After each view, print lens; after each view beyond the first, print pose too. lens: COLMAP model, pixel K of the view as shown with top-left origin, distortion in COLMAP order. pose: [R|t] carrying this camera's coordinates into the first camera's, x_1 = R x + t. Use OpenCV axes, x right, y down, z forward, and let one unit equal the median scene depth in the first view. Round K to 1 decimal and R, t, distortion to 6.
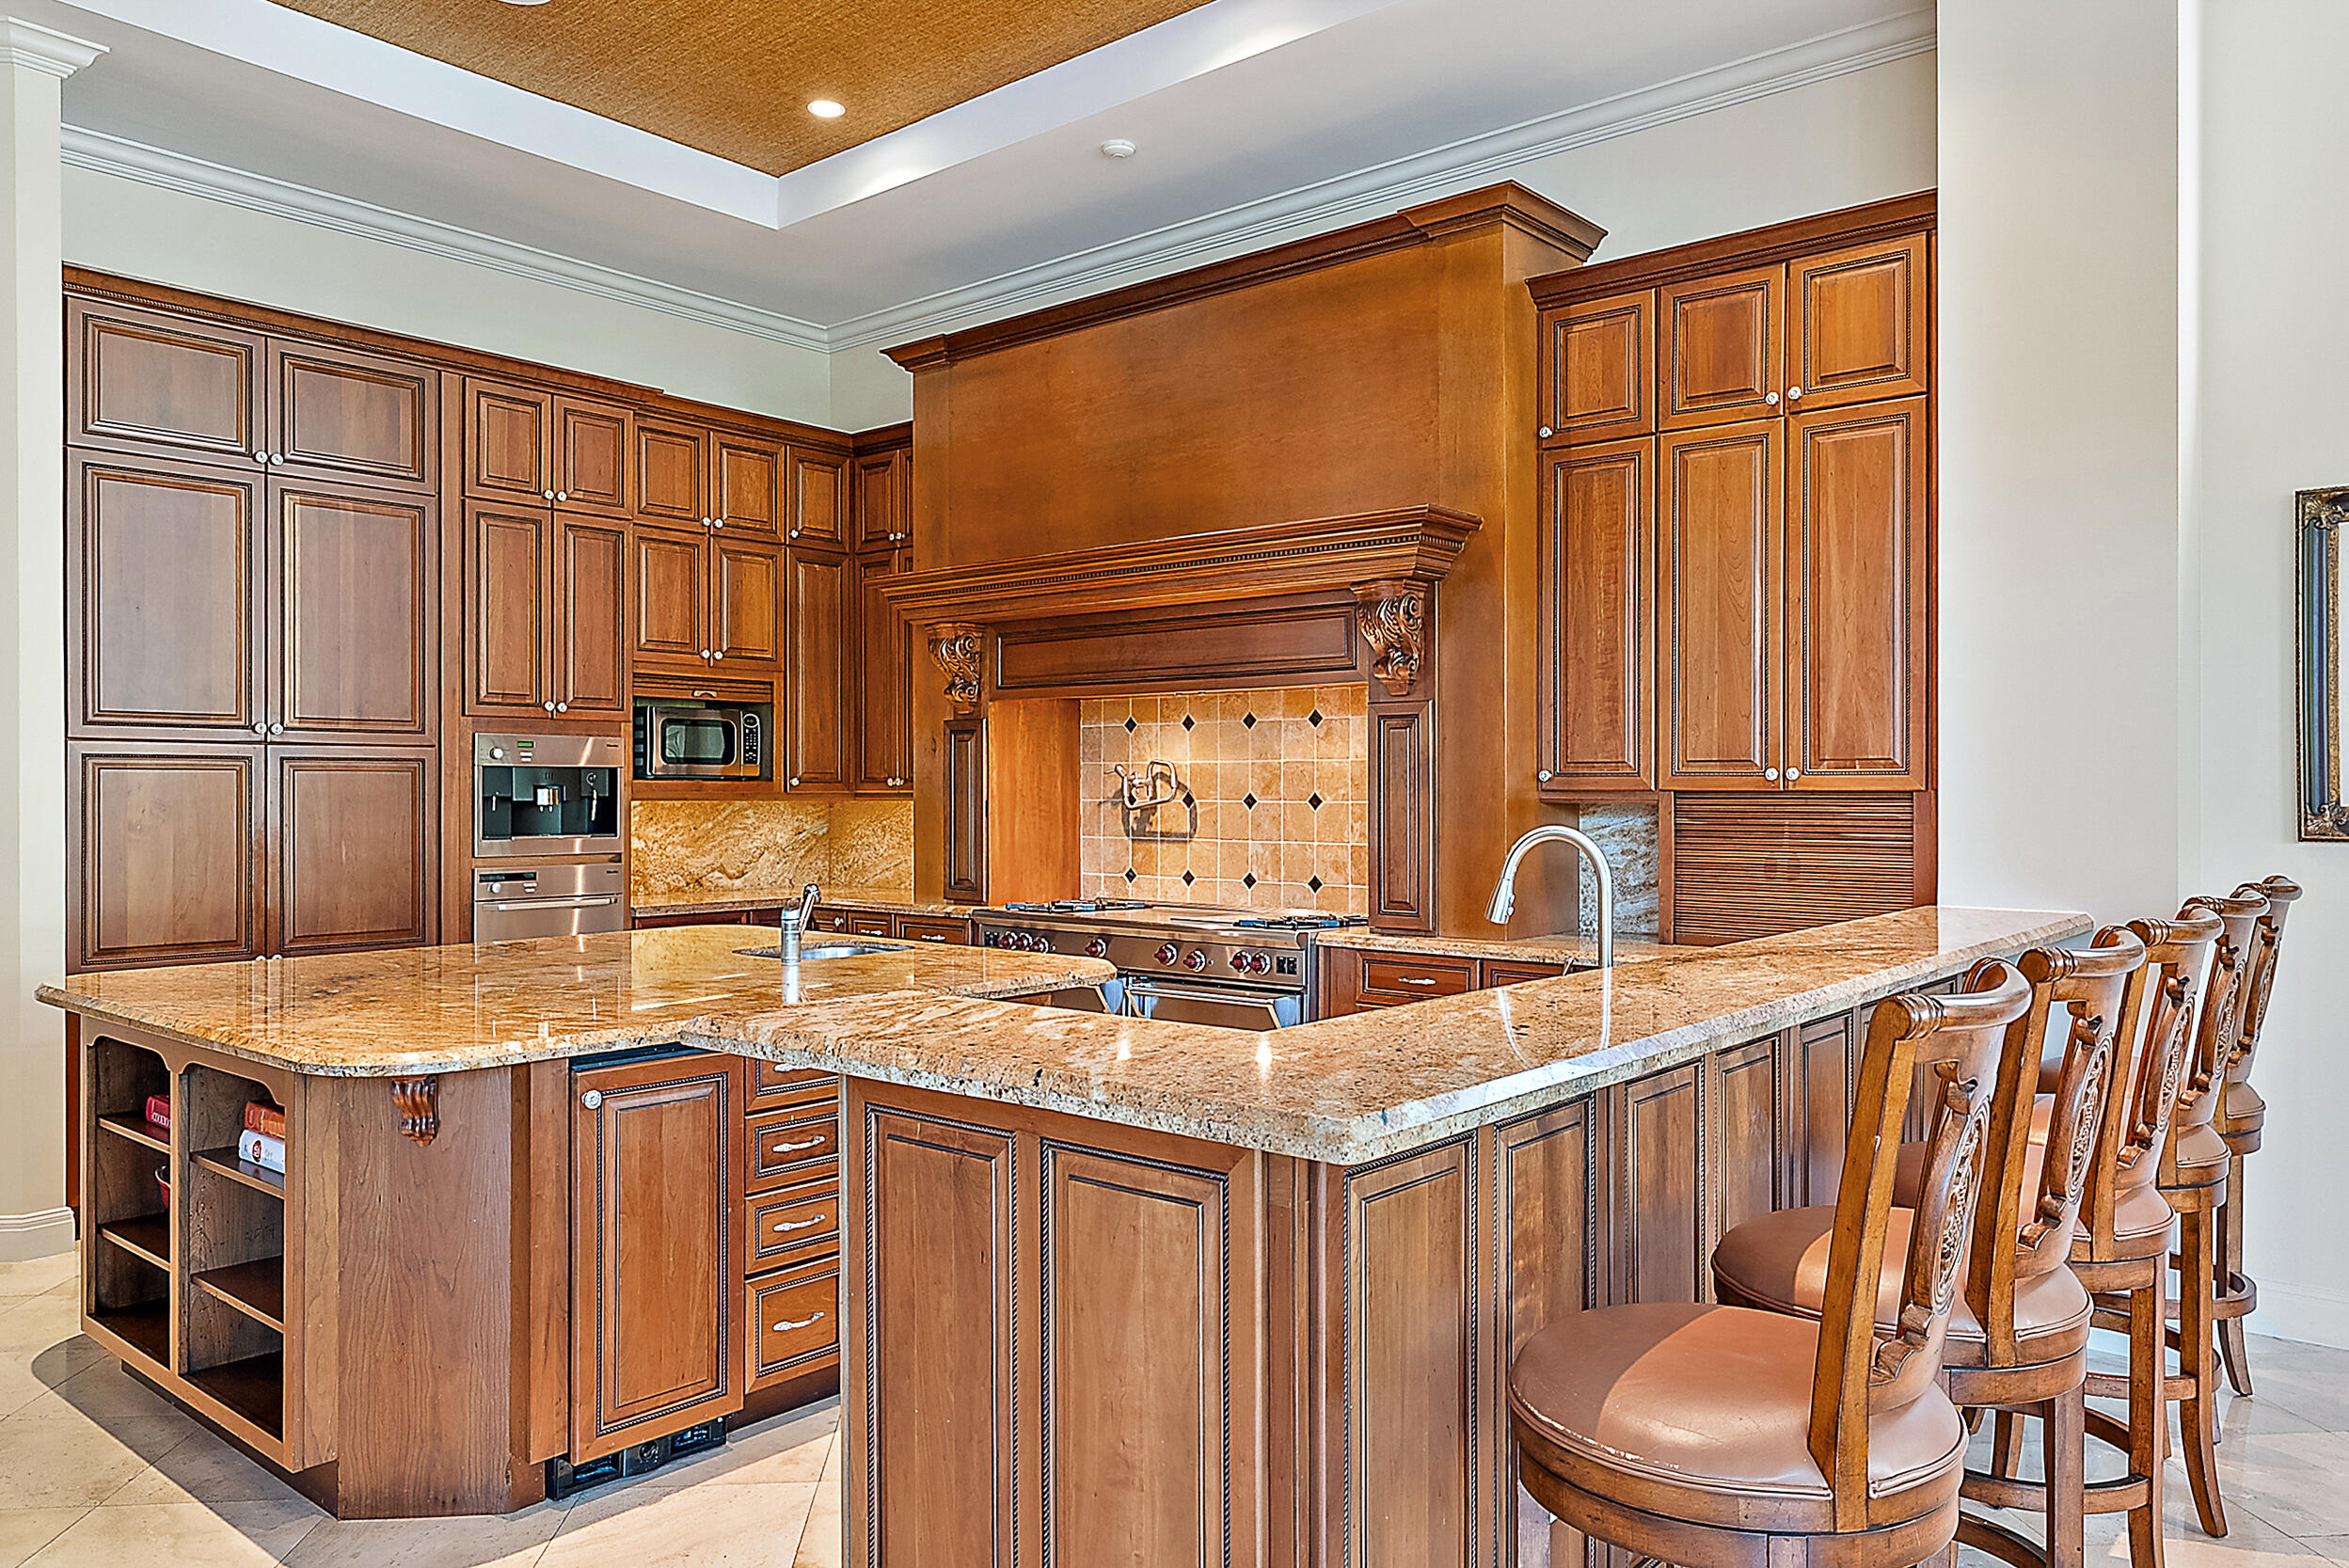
lens RADIAL K [[1631.4, 0, 1174.5], [0, 1631.4, 784.0], [0, 0, 1]] dist [-0.006000, -0.001496]
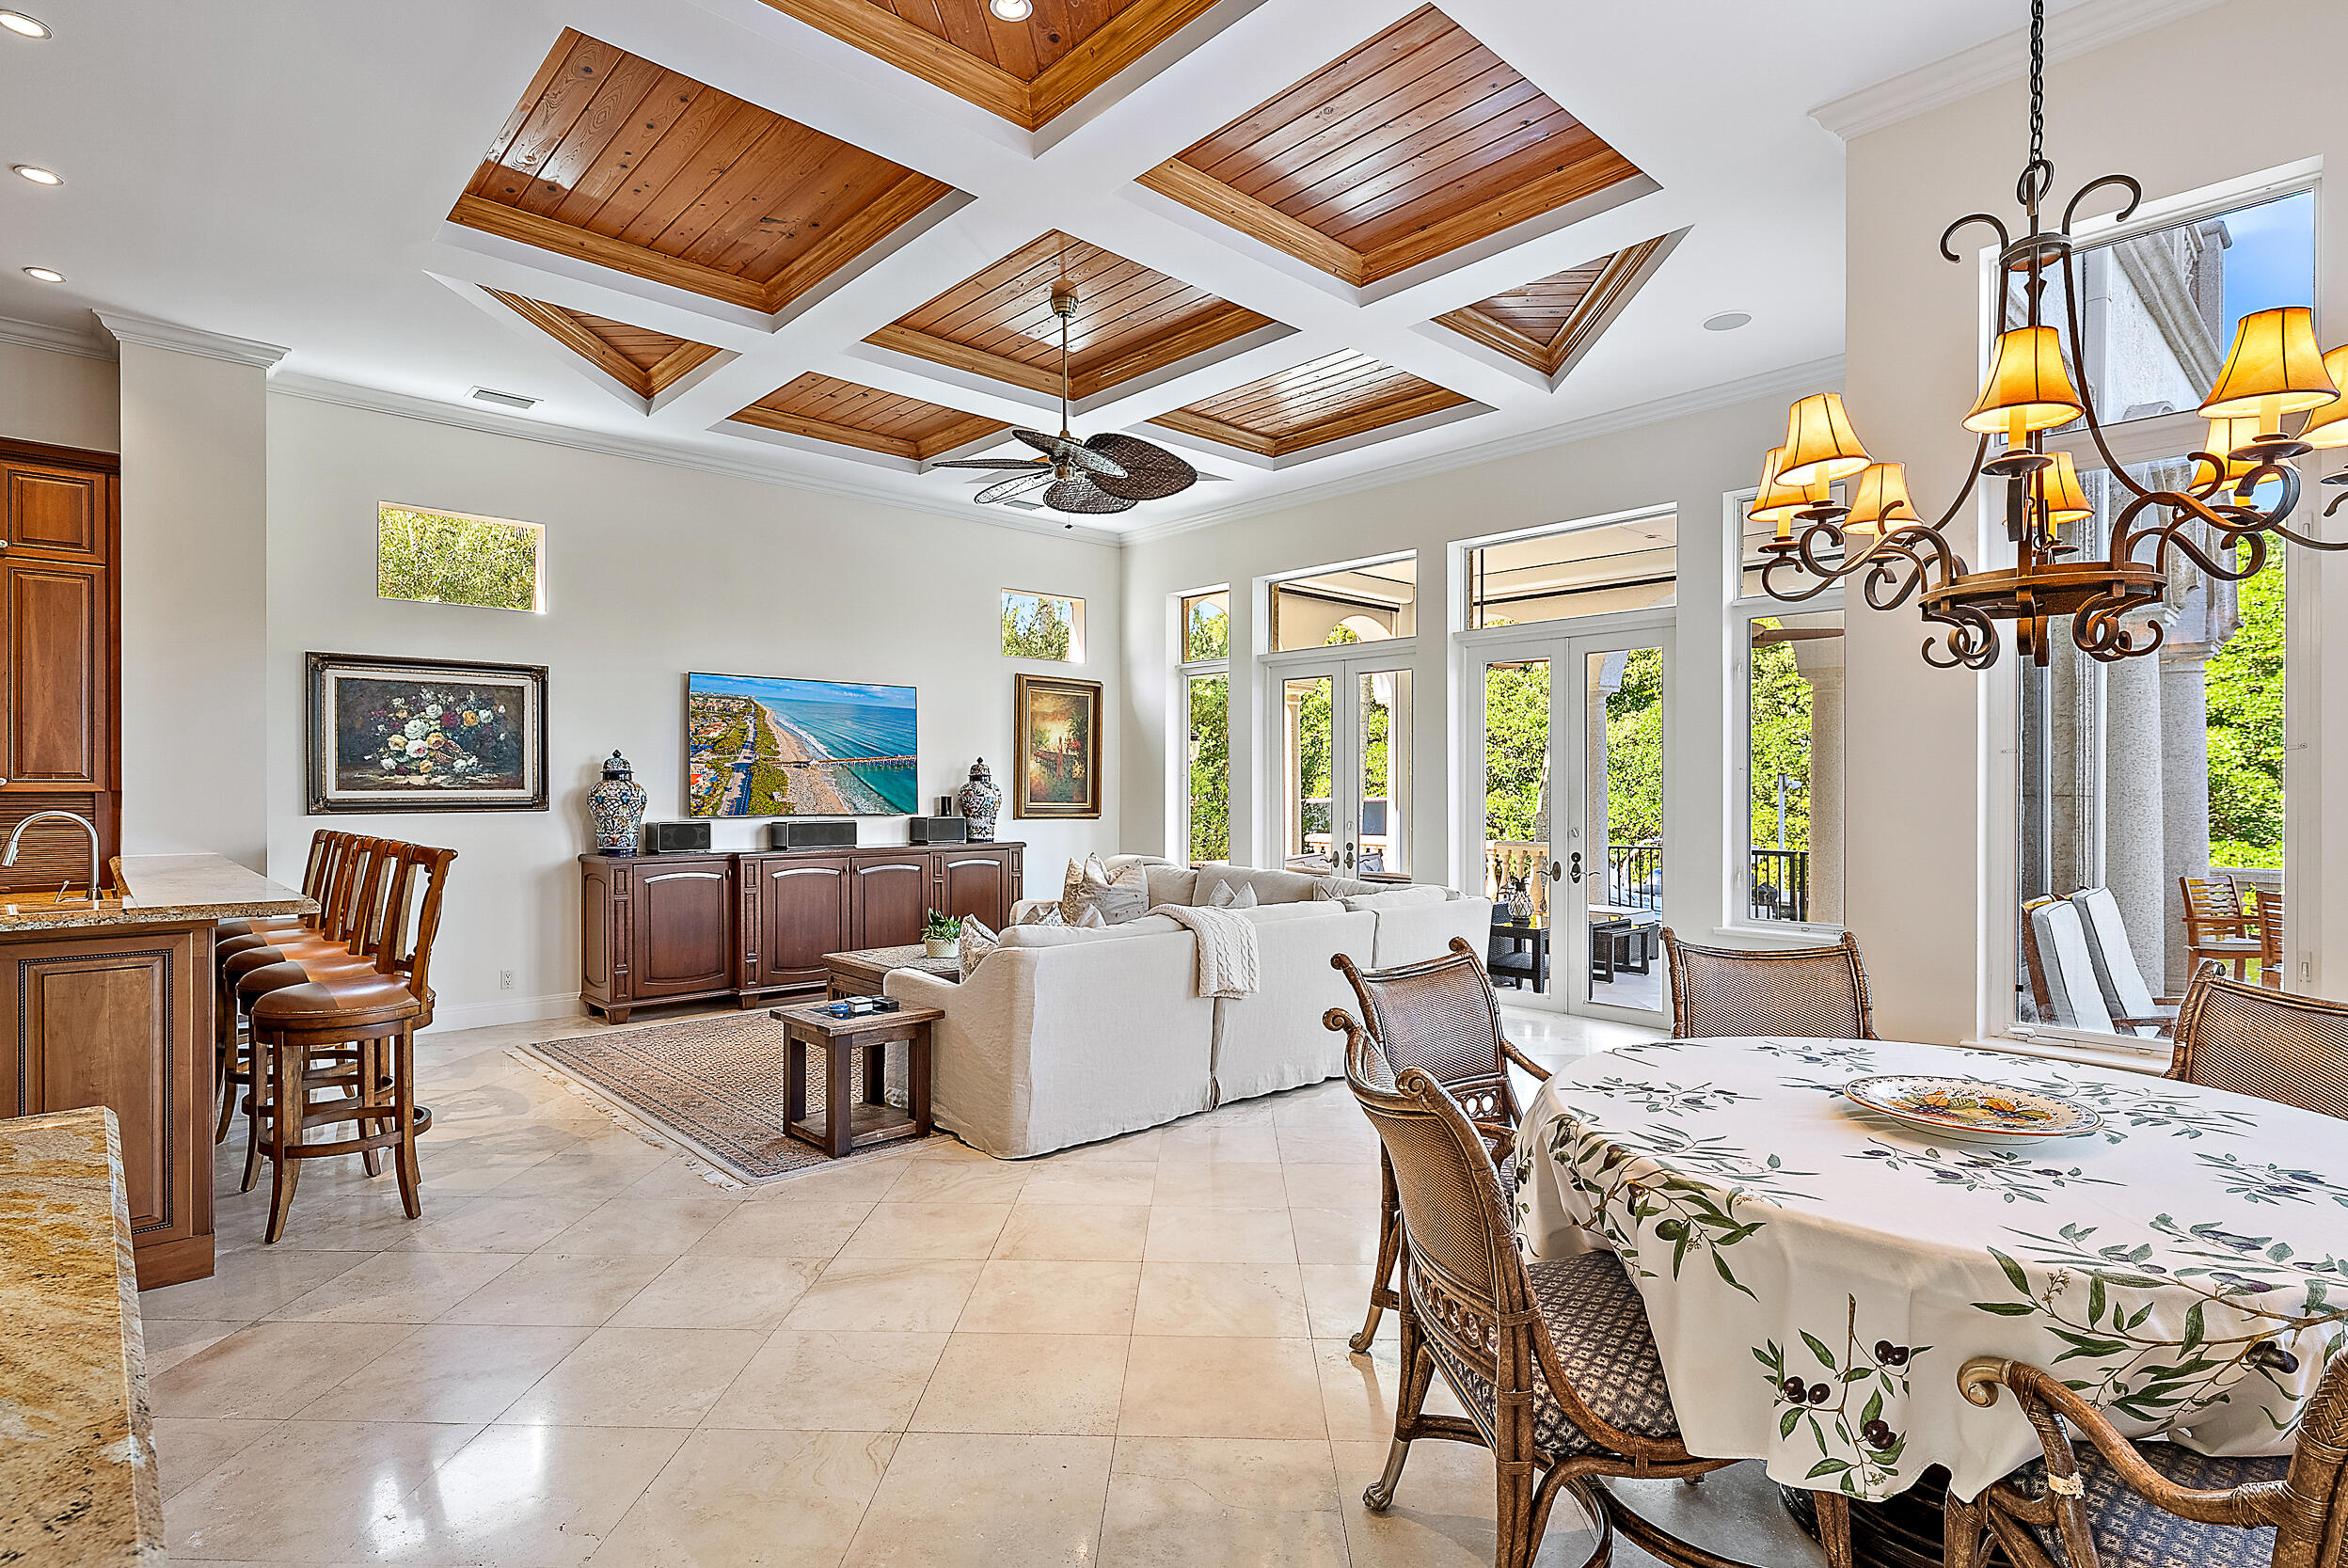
lens RADIAL K [[1170.2, 0, 1163.3], [0, 1170.2, 788.0], [0, 0, 1]] dist [-0.003903, -0.000734]
pose [[0.131471, 0.000099, 0.991320, -0.440164], [-0.002430, 0.999997, 0.000222, -0.002040], [-0.991317, -0.002438, 0.131471, -0.205989]]
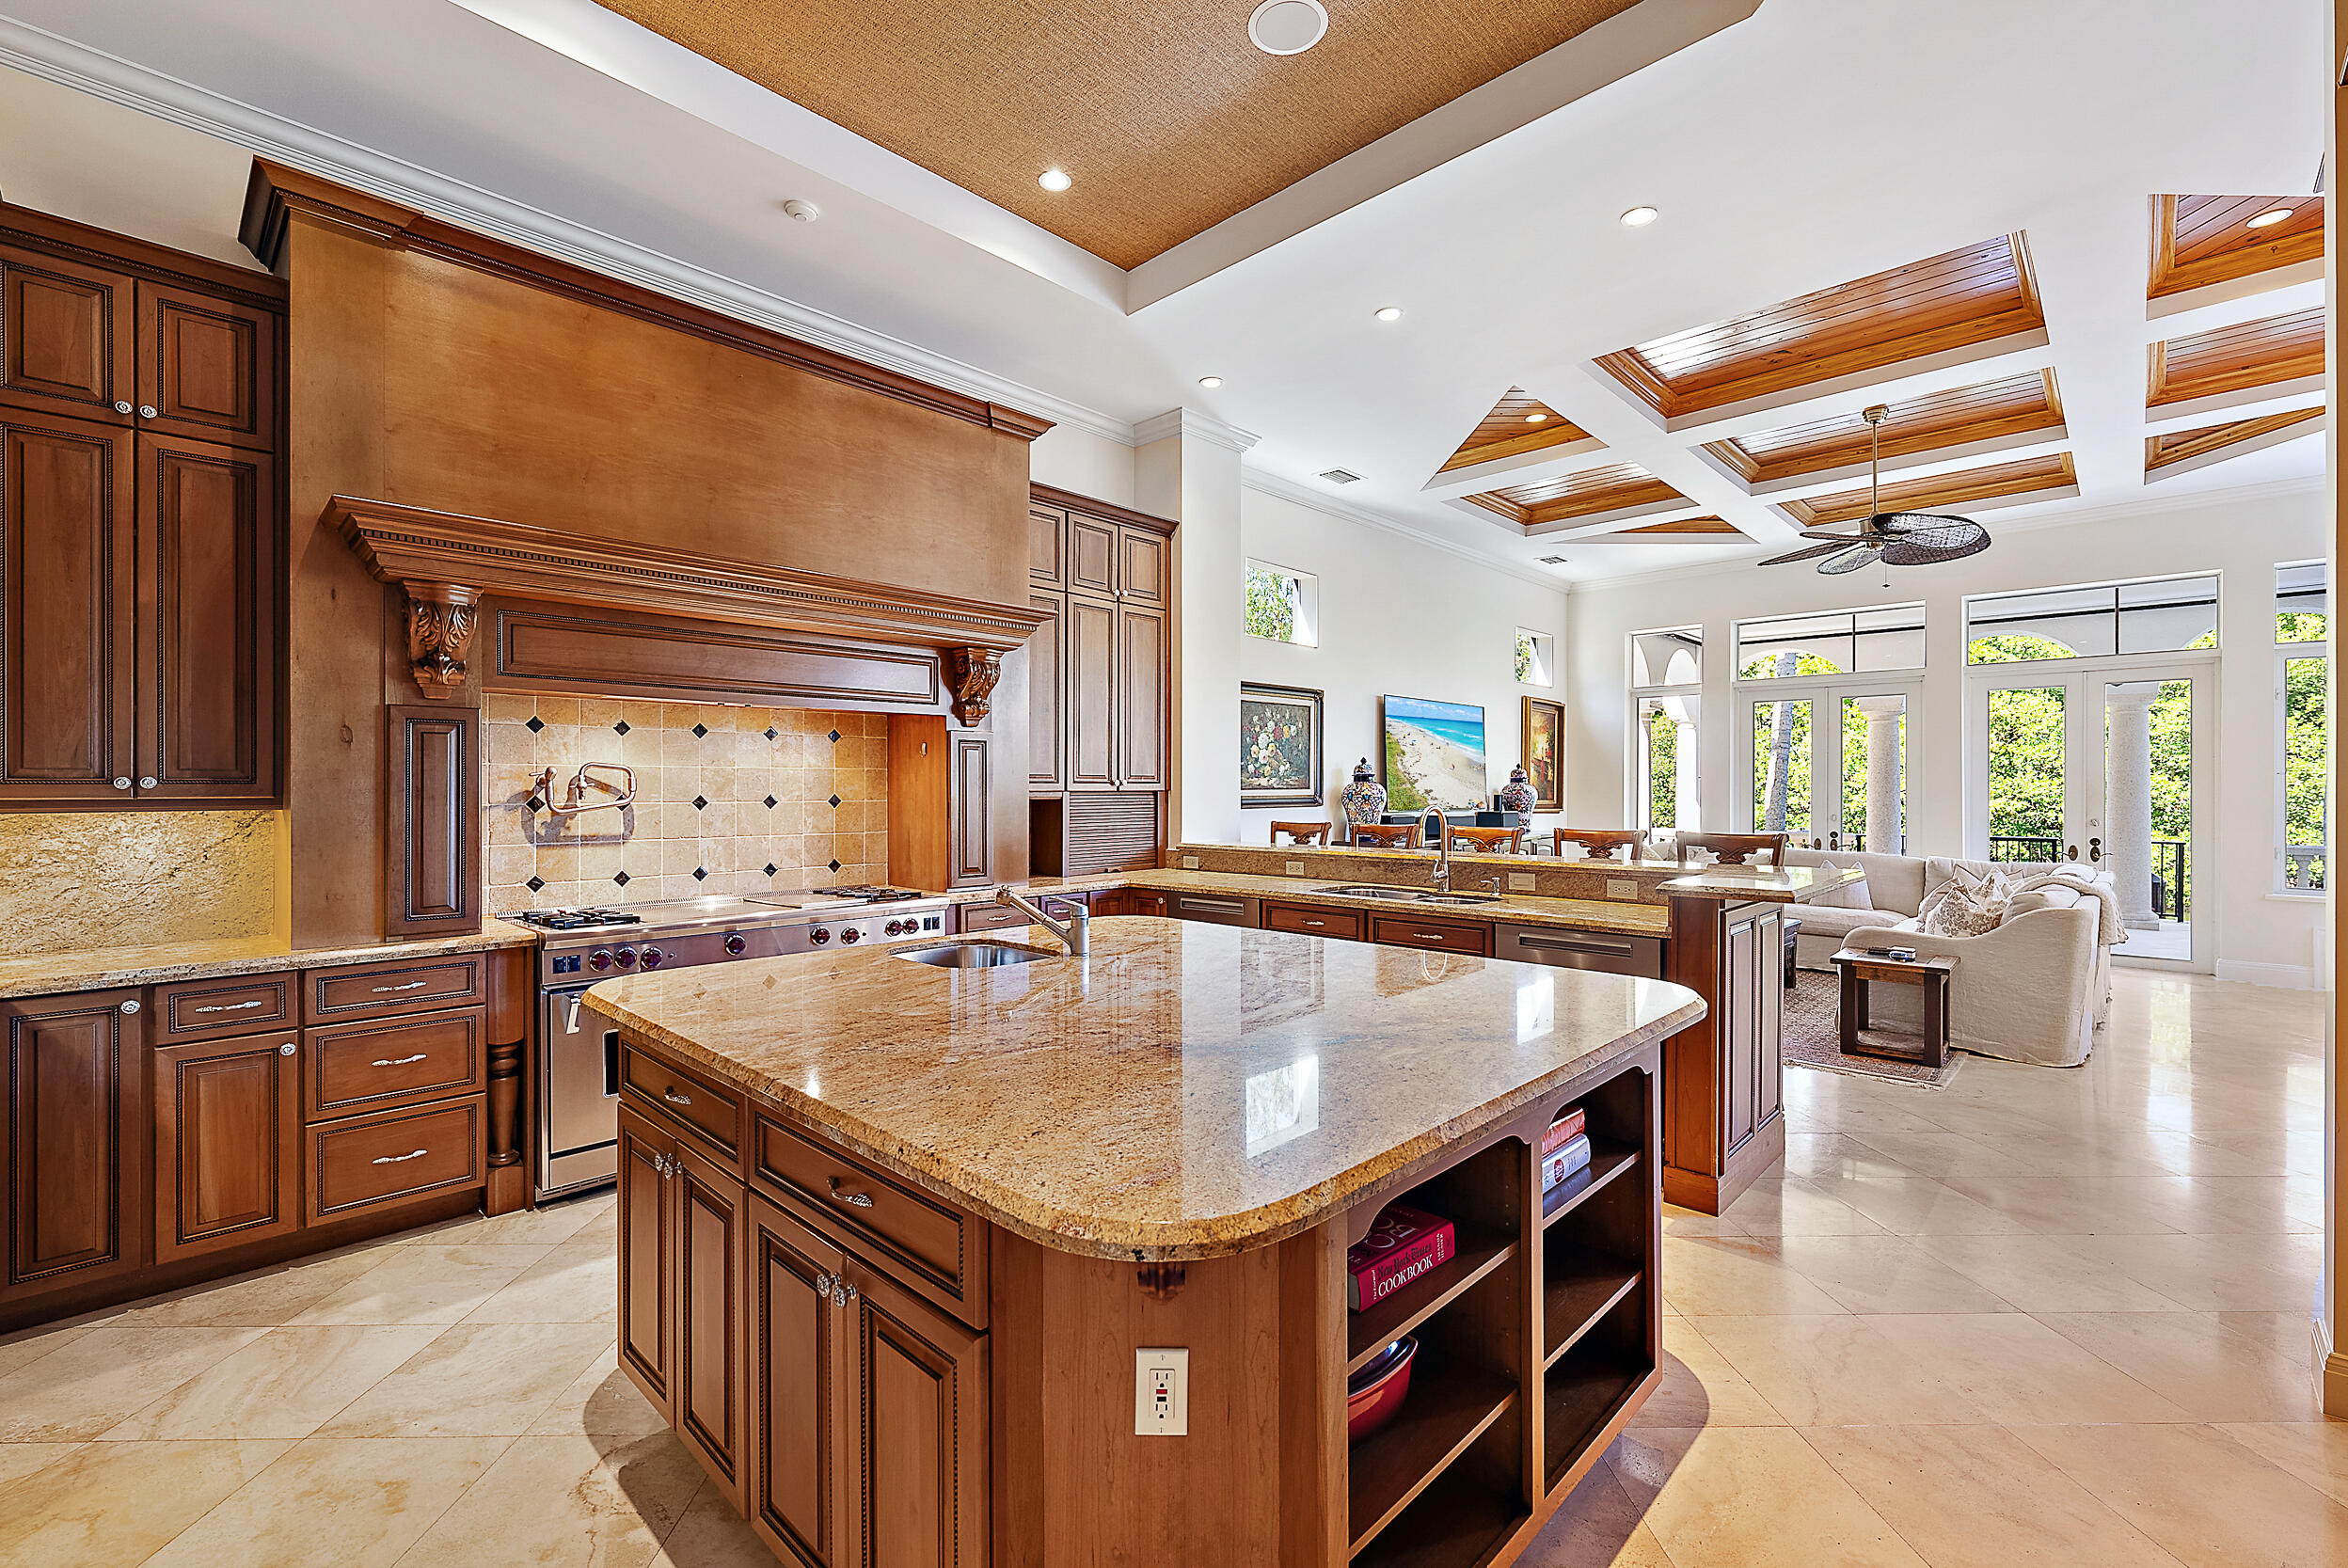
lens RADIAL K [[995.9, 0, 1174.0], [0, 995.9, 784.0], [0, 0, 1]] dist [0.019287, 0.000105]
pose [[0.074084, 0.004237, 0.997243, -0.604890], [-0.001716, 0.999990, -0.004121, -0.000052], [-0.997251, -0.001406, 0.074091, 0.613327]]
